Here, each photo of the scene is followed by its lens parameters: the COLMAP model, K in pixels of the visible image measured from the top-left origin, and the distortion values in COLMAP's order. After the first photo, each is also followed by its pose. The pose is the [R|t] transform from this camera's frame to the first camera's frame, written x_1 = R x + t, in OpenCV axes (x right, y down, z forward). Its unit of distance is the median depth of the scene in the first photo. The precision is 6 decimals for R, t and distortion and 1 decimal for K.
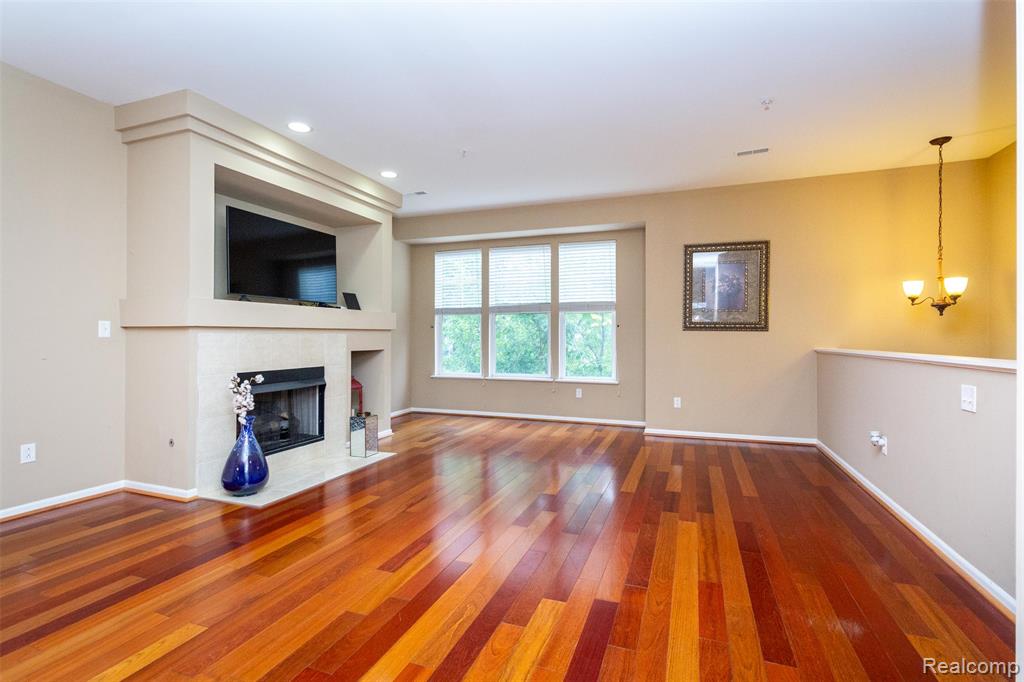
lens RADIAL K [[481.1, 0, 513.9], [0, 481.1, 319.0], [0, 0, 1]] dist [-0.003077, -0.000289]
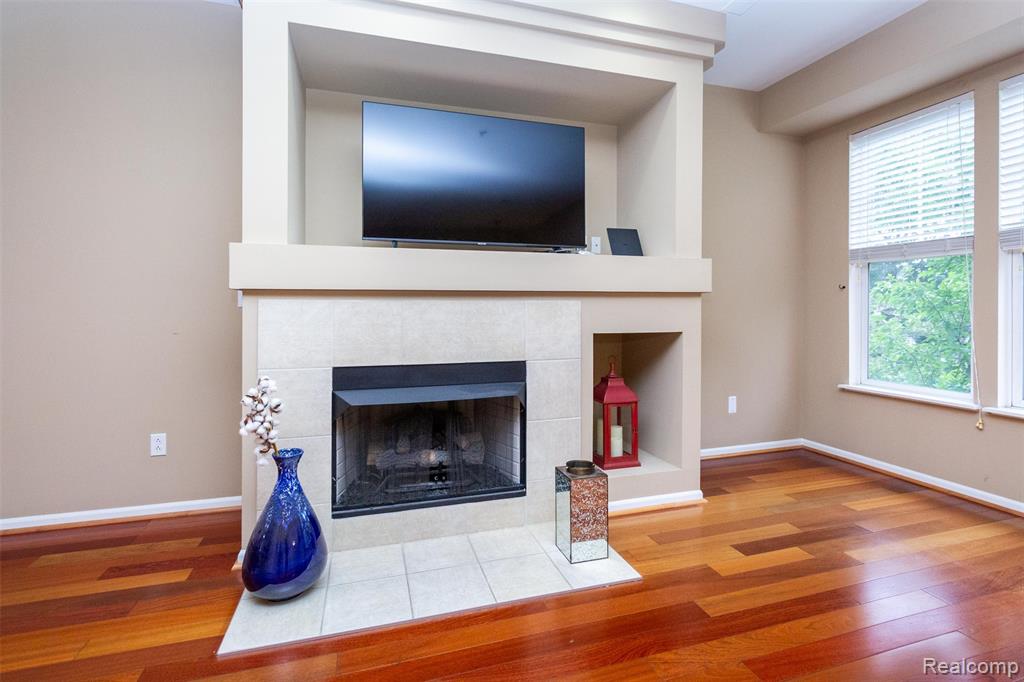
lens RADIAL K [[473.8, 0, 510.1], [0, 473.8, 305.9], [0, 0, 1]] dist [-0.002354, -0.000491]
pose [[0.606398, -0.004705, -0.795148, 0.015963], [0.029355, 0.999433, 0.016473, 0.023263], [0.794619, -0.033331, 0.606192, 0.561910]]
